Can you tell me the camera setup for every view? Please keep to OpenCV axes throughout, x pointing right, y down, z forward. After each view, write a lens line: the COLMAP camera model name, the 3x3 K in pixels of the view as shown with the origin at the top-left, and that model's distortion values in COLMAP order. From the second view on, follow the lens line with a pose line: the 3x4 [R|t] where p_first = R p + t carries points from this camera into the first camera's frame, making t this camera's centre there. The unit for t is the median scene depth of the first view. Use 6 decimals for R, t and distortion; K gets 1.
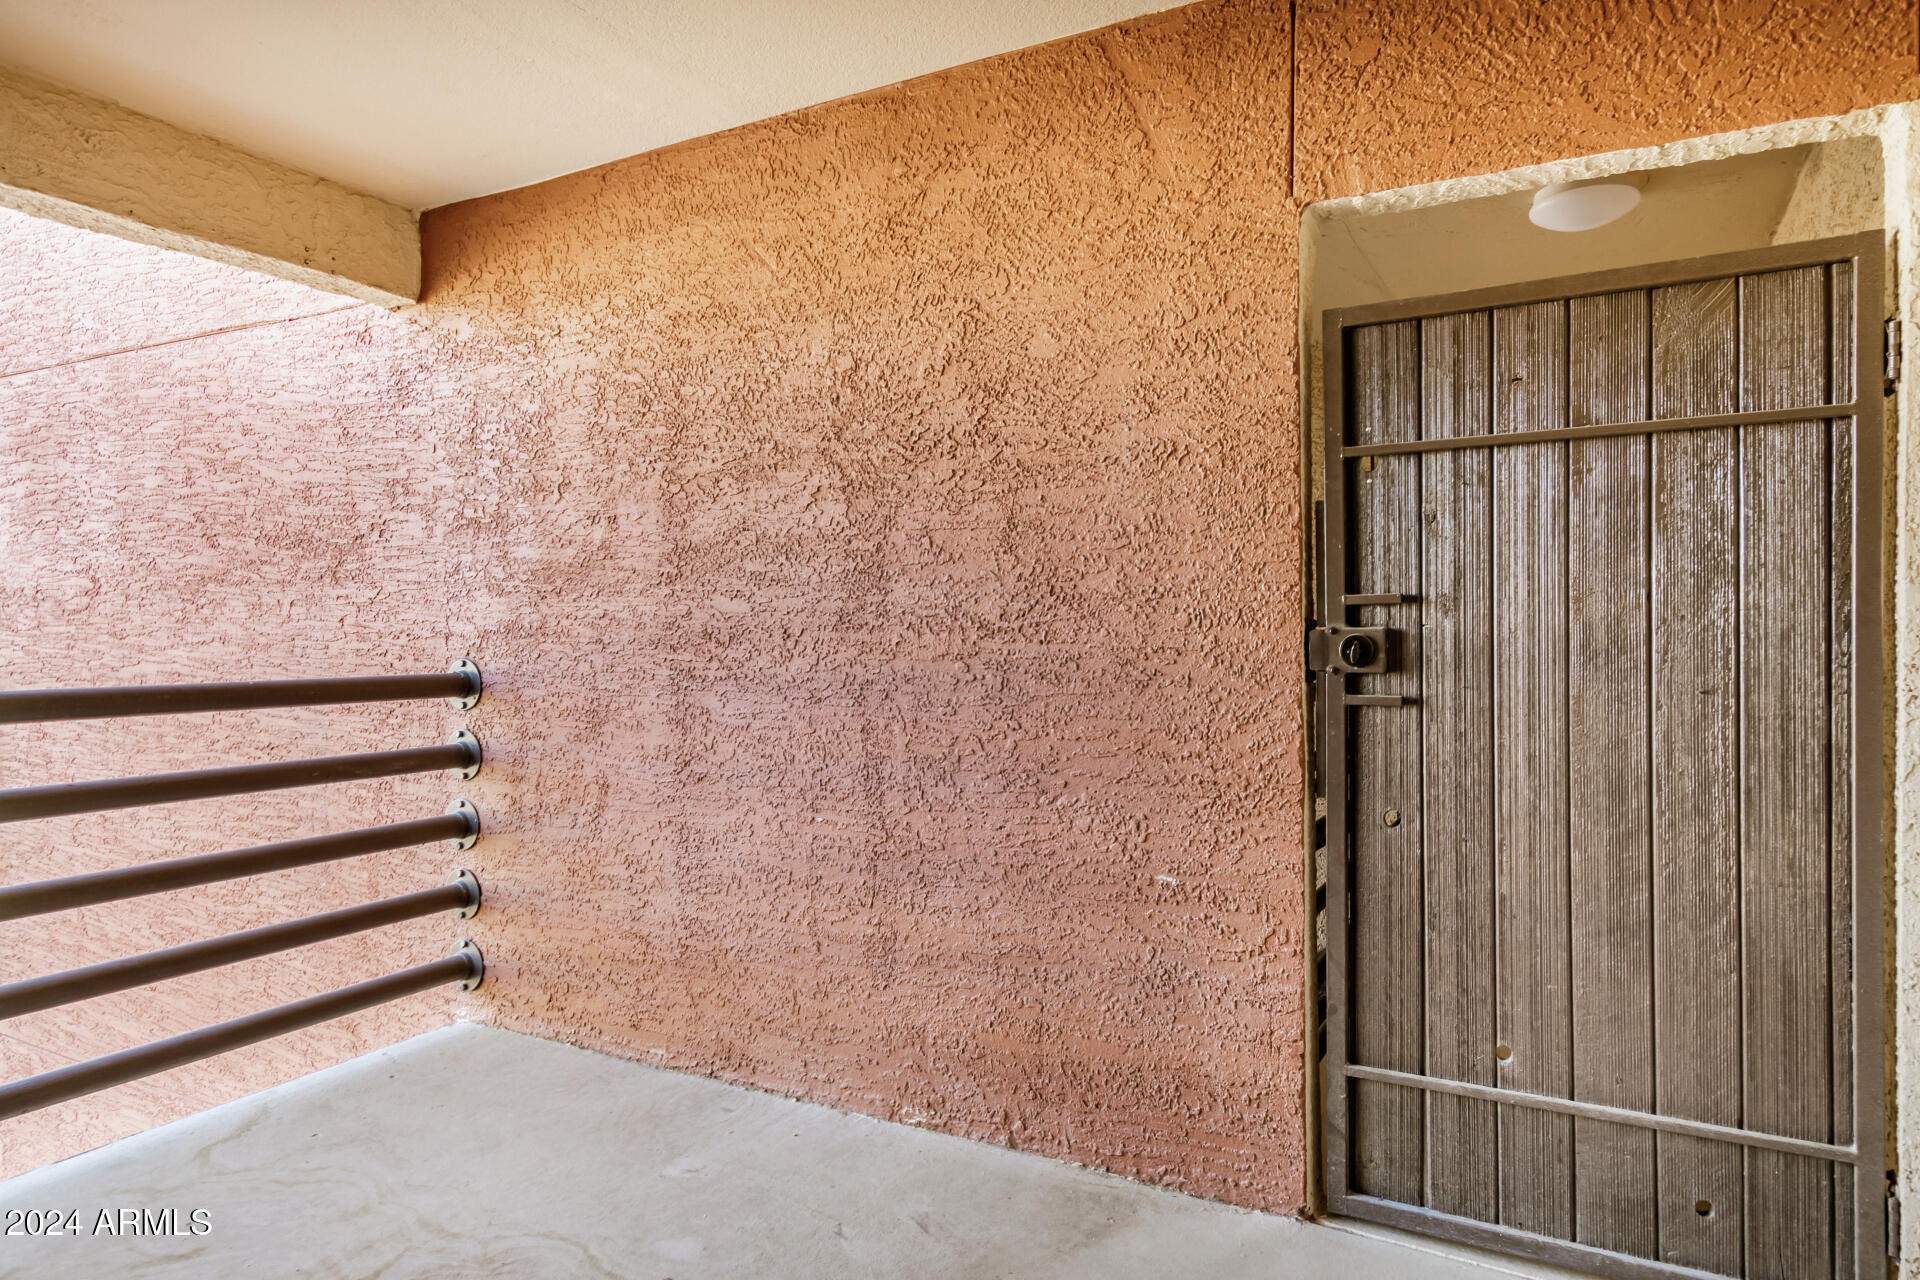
lens RADIAL K [[1176.7, 0, 963.0], [0, 1176.7, 645.3], [0, 0, 1]] dist [0.030854, -0.002599]
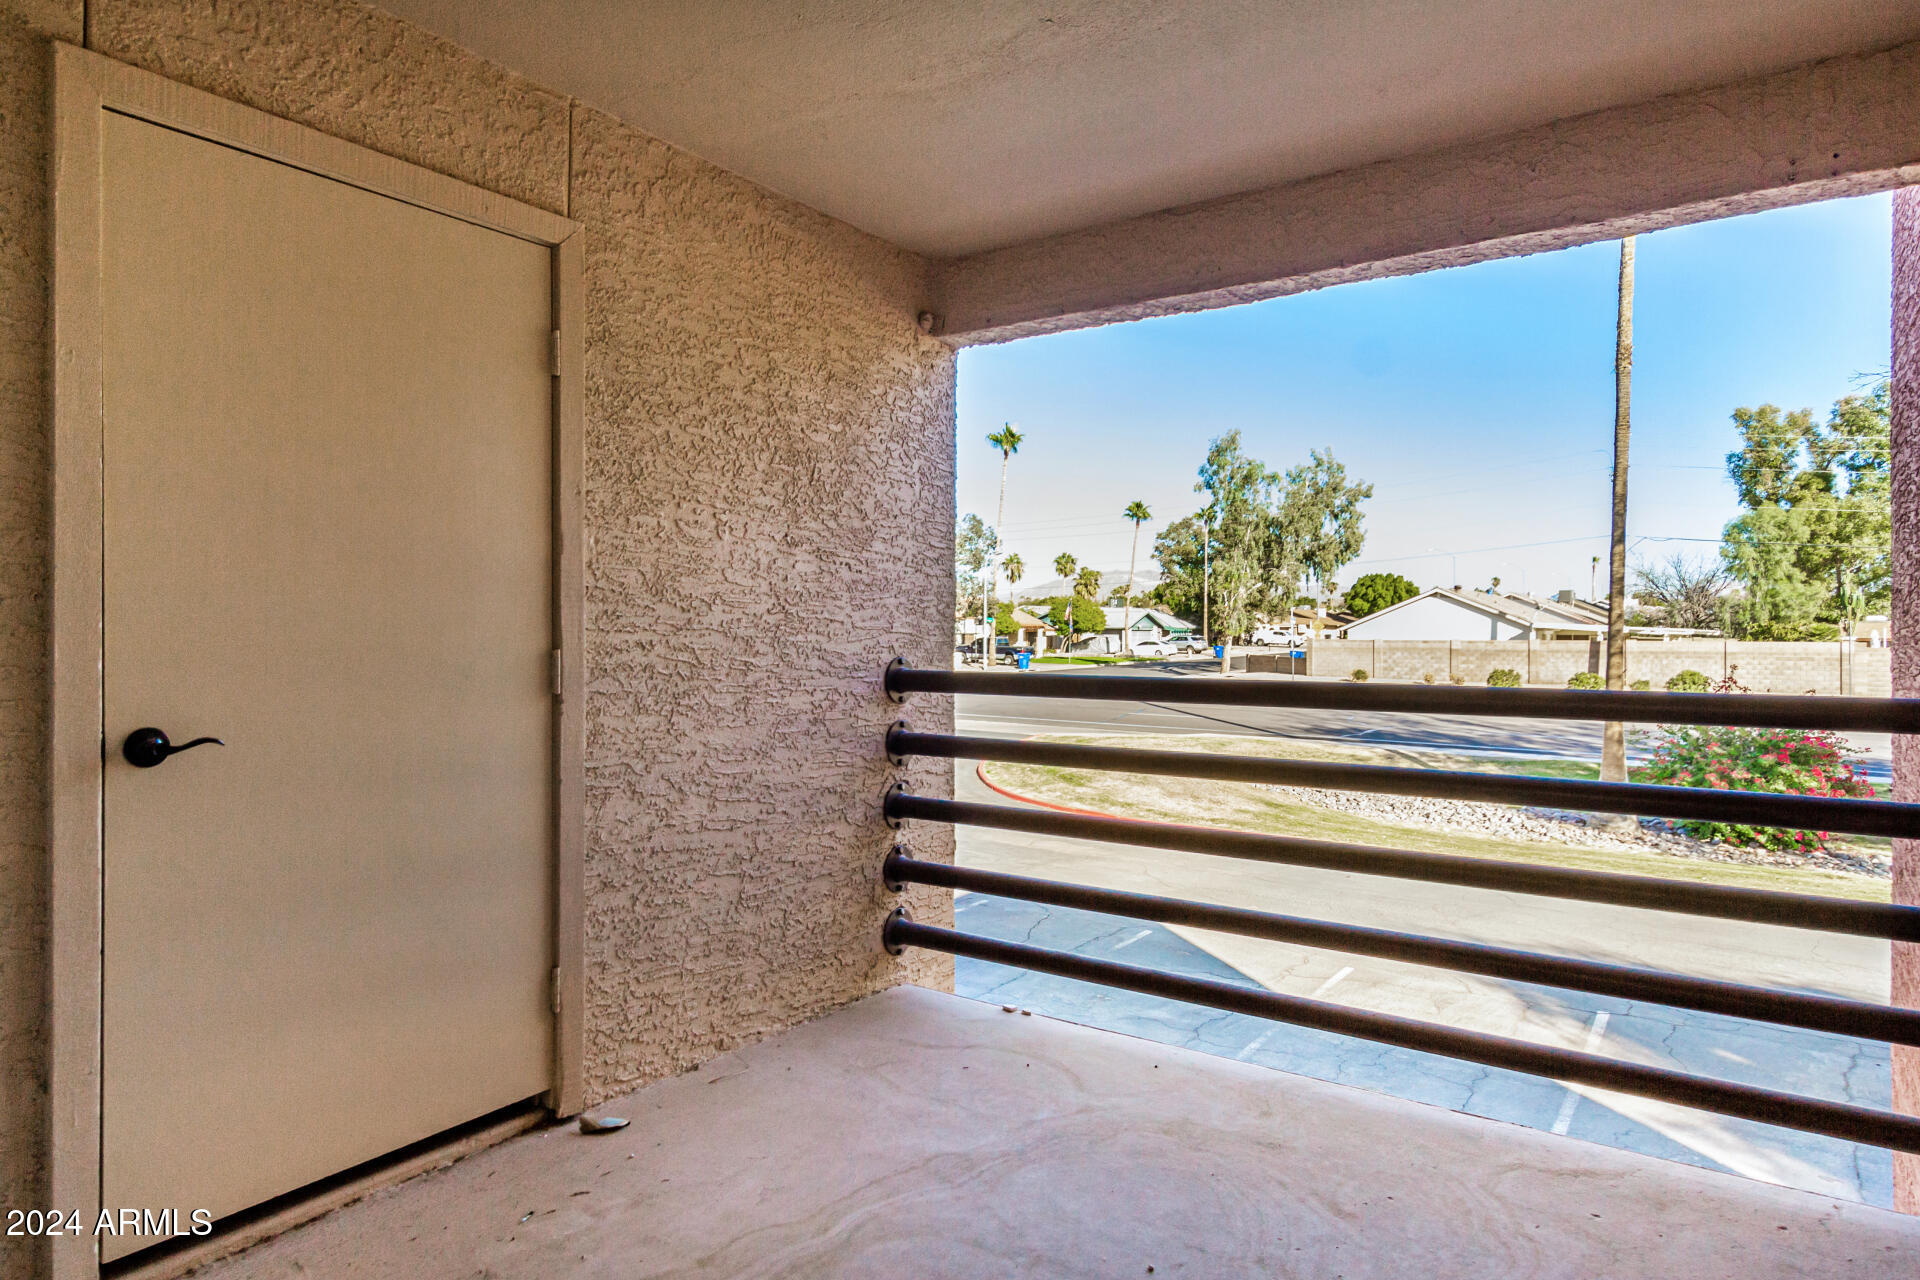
lens RADIAL K [[1176.7, 0, 963.0], [0, 1176.7, 645.3], [0, 0, 1]] dist [0.030854, -0.002599]
pose [[-0.091435, 0.013360, -0.995721, 0.340936], [-0.020099, 0.999682, 0.015259, -0.008647], [0.995608, 0.021408, -0.091137, 0.577233]]
